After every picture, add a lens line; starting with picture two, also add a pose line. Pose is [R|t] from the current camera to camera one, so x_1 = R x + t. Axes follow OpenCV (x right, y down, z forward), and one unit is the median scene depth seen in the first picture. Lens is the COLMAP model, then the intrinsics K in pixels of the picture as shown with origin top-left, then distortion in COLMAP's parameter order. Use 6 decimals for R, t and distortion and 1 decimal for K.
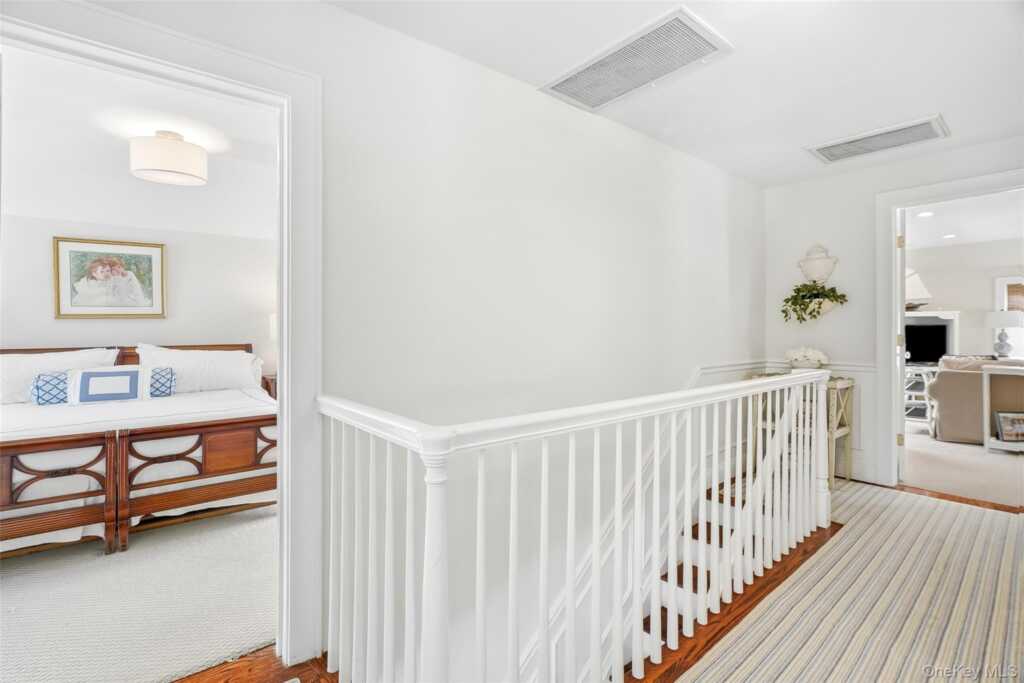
lens RADIAL K [[472.5, 0, 508.5], [0, 472.5, 335.4], [0, 0, 1]] dist [-0.000909, -0.000030]
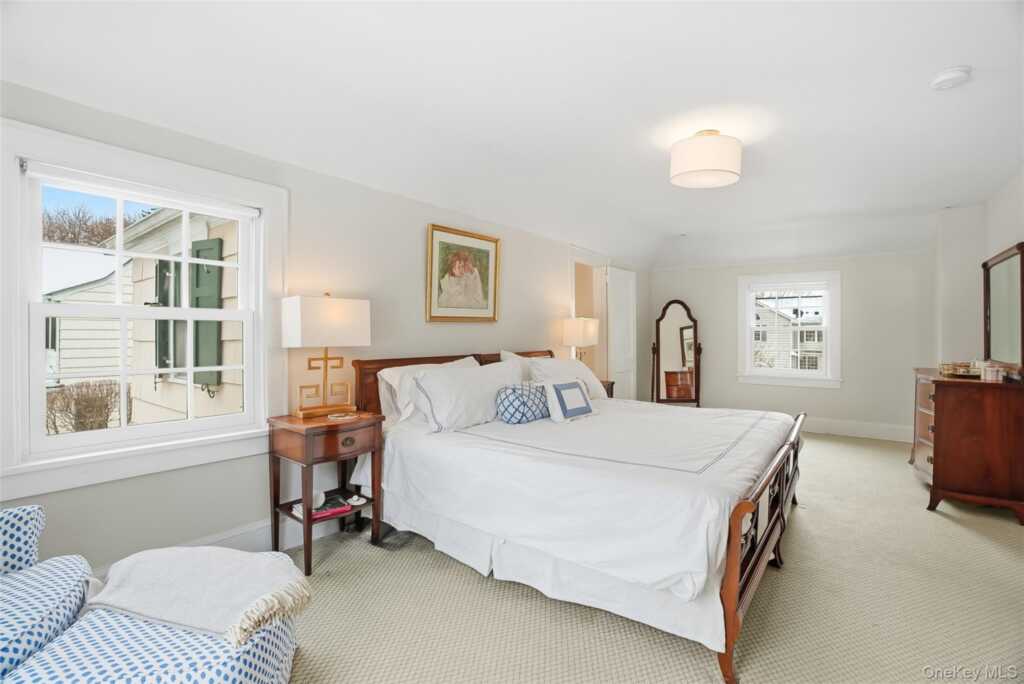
lens RADIAL K [[472.5, 0, 508.5], [0, 472.5, 335.9], [0, 0, 1]] dist [-0.000909, -0.000030]
pose [[0.974886, 0.000626, 0.222703, -0.959000], [0.001944, 0.999934, -0.011318, -0.000706], [-0.222695, 0.011466, 0.974821, 0.145656]]
